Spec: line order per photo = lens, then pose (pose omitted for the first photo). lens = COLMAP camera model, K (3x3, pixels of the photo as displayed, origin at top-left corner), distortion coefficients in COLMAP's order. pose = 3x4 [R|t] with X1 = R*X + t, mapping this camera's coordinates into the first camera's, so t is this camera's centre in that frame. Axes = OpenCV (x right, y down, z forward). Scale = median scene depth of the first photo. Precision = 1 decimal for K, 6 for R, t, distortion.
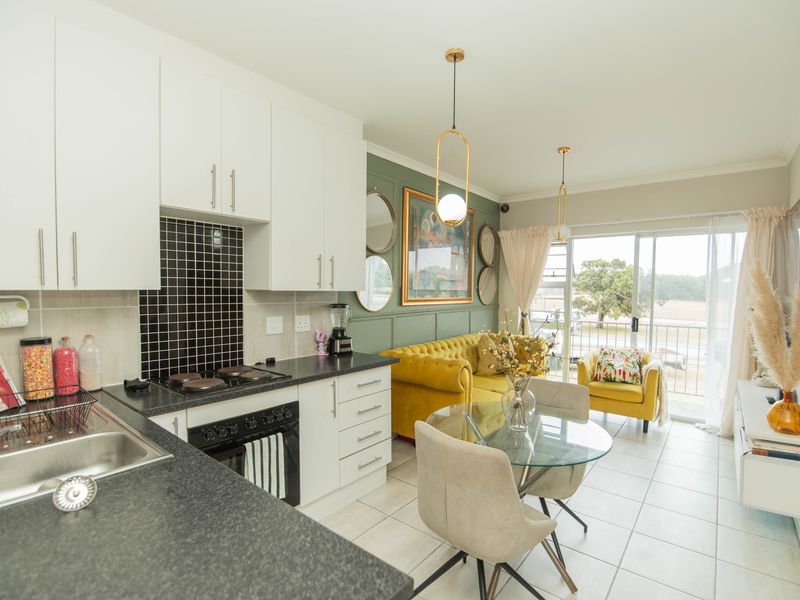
lens RADIAL K [[401.1, 0, 400.4], [0, 401.1, 308.8], [0, 0, 1]] dist [-0.010143, -0.009922]
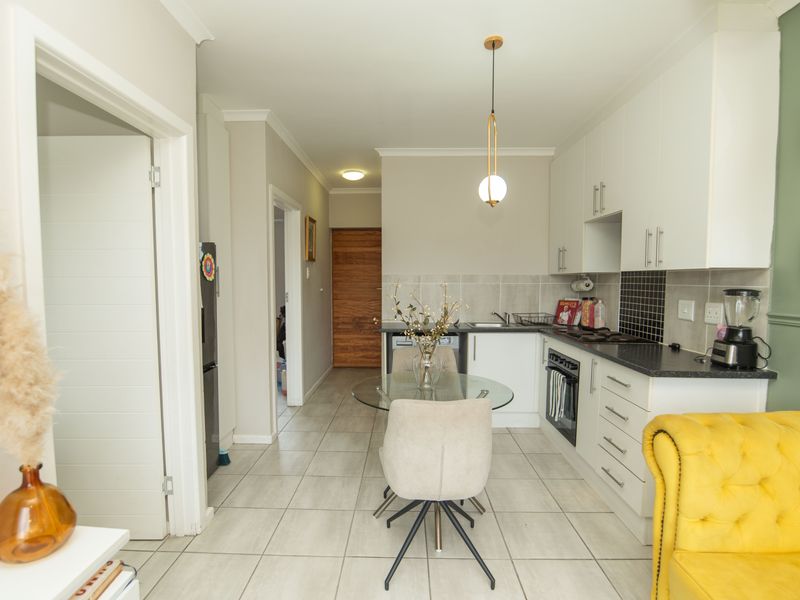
lens RADIAL K [[407.8, 0, 395.3], [0, 407.8, 308.7], [0, 0, 1]] dist [-0.005465, -0.011728]
pose [[-0.791546, 0.028368, -0.610450, 0.805632], [-0.043854, 0.993710, 0.103042, -0.028196], [0.609533, 0.108333, -0.785323, 1.392231]]
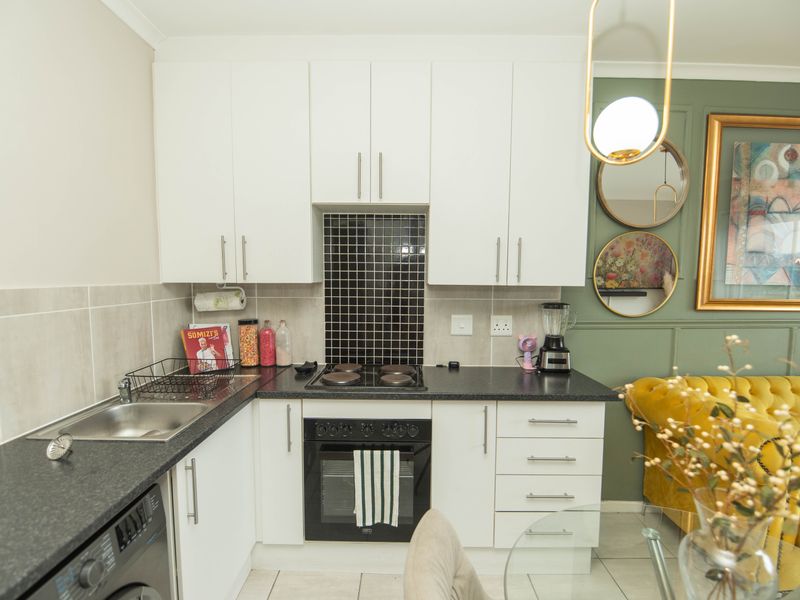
lens RADIAL K [[401.1, 0, 400.4], [0, 401.1, 308.8], [0, 0, 1]] dist [-0.010143, -0.009922]
pose [[0.622146, 0.056339, -0.780871, 0.289670], [-0.040028, 0.998392, 0.040141, -0.023334], [0.781877, 0.006283, 0.623401, 0.380002]]
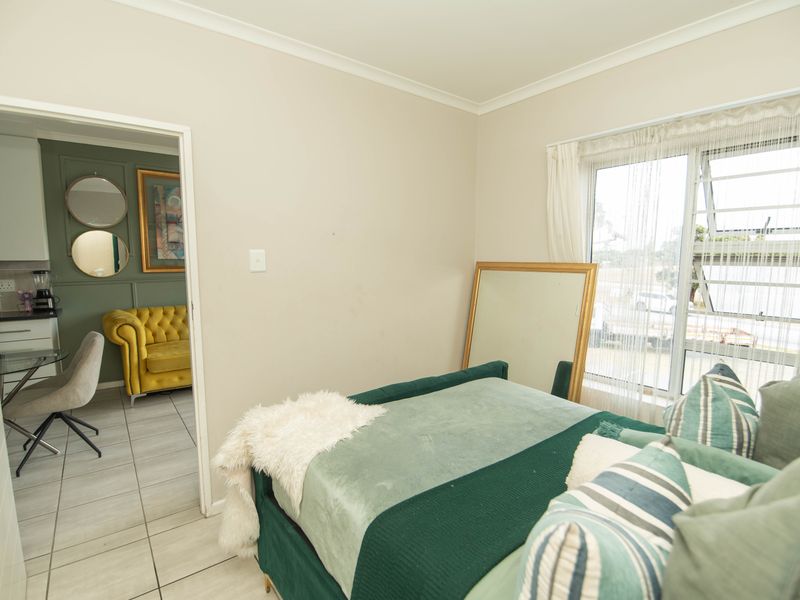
lens RADIAL K [[401.1, 0, 400.4], [0, 401.1, 308.8], [0, 0, 1]] dist [-0.010143, -0.009922]
pose [[0.972651, 0.025093, -0.230912, 1.467541], [-0.008632, 0.997366, 0.072023, 0.010364], [0.232111, -0.068060, 0.970305, 0.056889]]
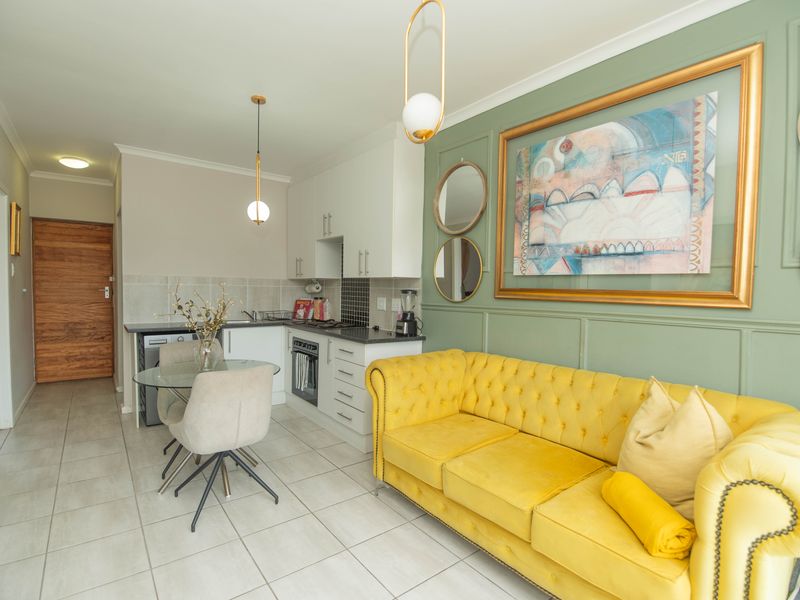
lens RADIAL K [[401.1, 0, 400.4], [0, 401.1, 308.8], [0, 0, 1]] dist [-0.010143, -0.009922]
pose [[-0.227775, 0.032495, -0.973171, 1.098418], [-0.073070, 0.996054, 0.050362, -0.017356], [0.970968, 0.082581, -0.224502, 1.459366]]
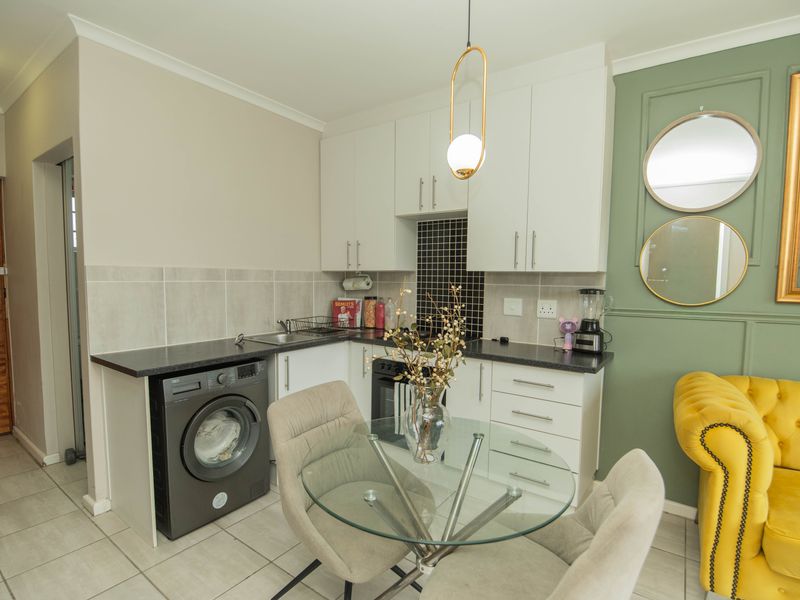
lens RADIAL K [[401.1, 0, 400.4], [0, 401.1, 308.8], [0, 0, 1]] dist [-0.010143, -0.009922]
pose [[0.064131, 0.065561, -0.995786, 0.721734], [-0.065476, 0.995966, 0.061356, 0.002884], [0.995791, 0.061265, 0.068165, 0.682296]]
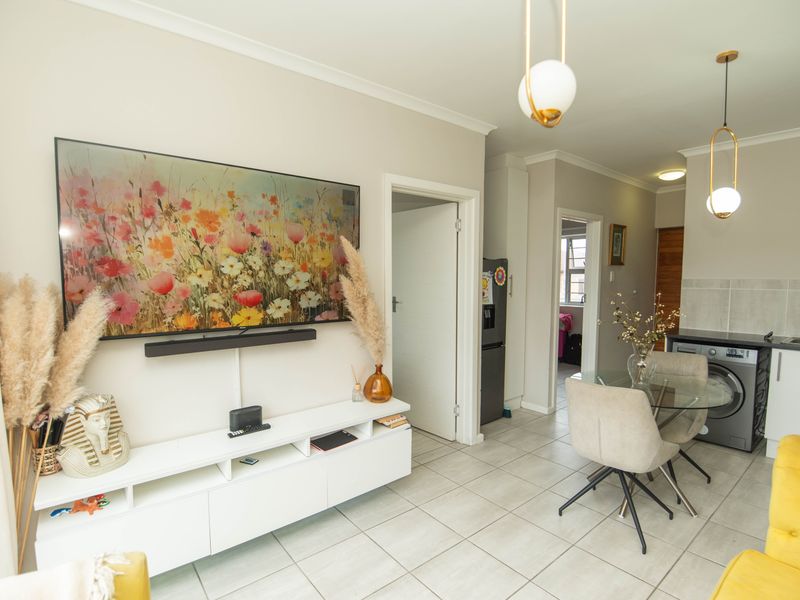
lens RADIAL K [[407.8, 0, 395.3], [0, 407.8, 308.7], [0, 0, 1]] dist [-0.005465, -0.011728]
pose [[-0.976753, -0.027422, 0.212608, 0.600150], [0.001226, 0.991053, 0.133462, -0.088486], [-0.214366, 0.130620, -0.967980, 1.829444]]
